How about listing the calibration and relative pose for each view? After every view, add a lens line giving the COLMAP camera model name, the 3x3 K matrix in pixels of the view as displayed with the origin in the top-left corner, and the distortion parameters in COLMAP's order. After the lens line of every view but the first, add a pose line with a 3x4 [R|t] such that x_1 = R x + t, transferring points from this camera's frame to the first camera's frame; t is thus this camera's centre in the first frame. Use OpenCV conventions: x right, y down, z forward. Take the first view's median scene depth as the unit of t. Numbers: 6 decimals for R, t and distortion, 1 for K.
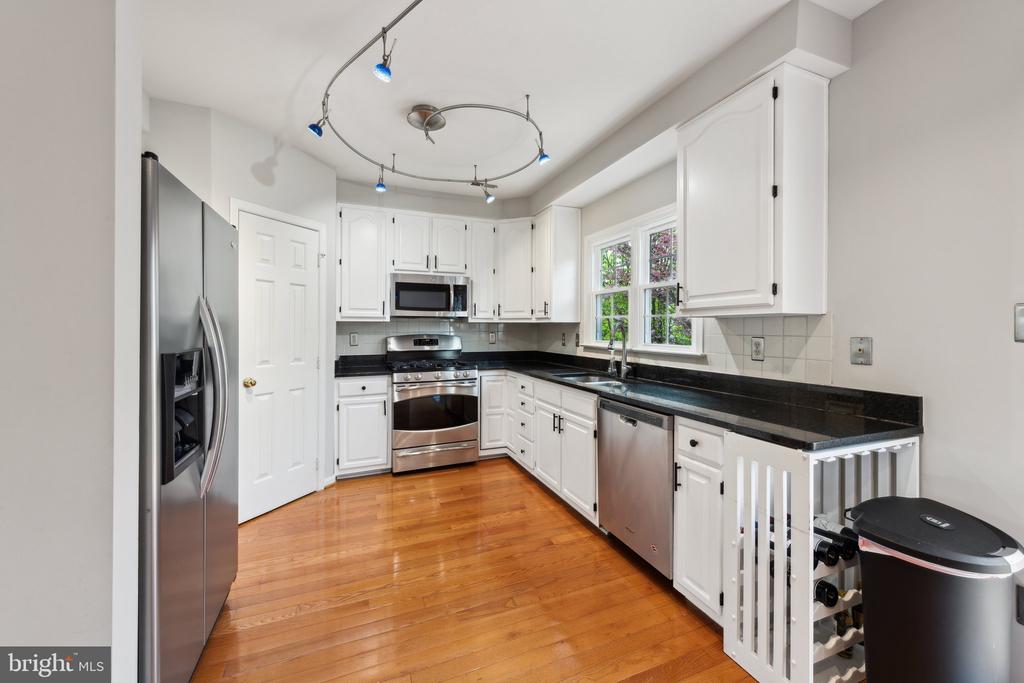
lens RADIAL K [[404.2, 0, 515.3], [0, 404.2, 331.6], [0, 0, 1]] dist [0.008118, 0.000182]
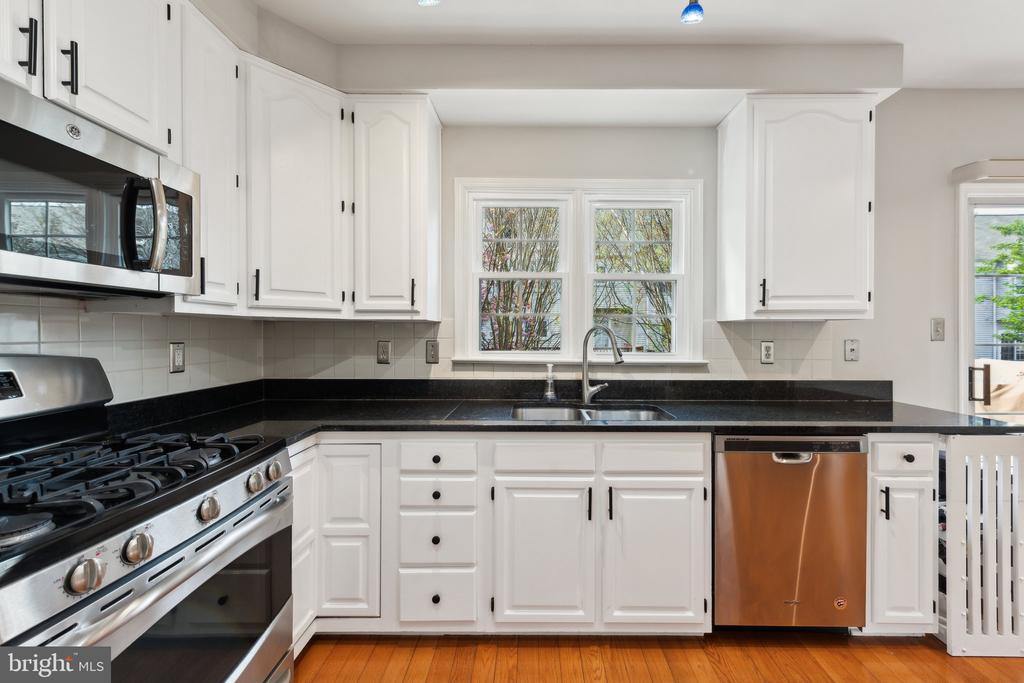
lens RADIAL K [[412.0, 0, 510.1], [0, 412.0, 337.3], [0, 0, 1]] dist [0.000834, 0.000121]
pose [[0.380828, -0.007509, 0.924615, -0.383579], [0.005277, 0.999968, 0.005947, -0.003755], [-0.924631, 0.002615, 0.380856, 0.746728]]
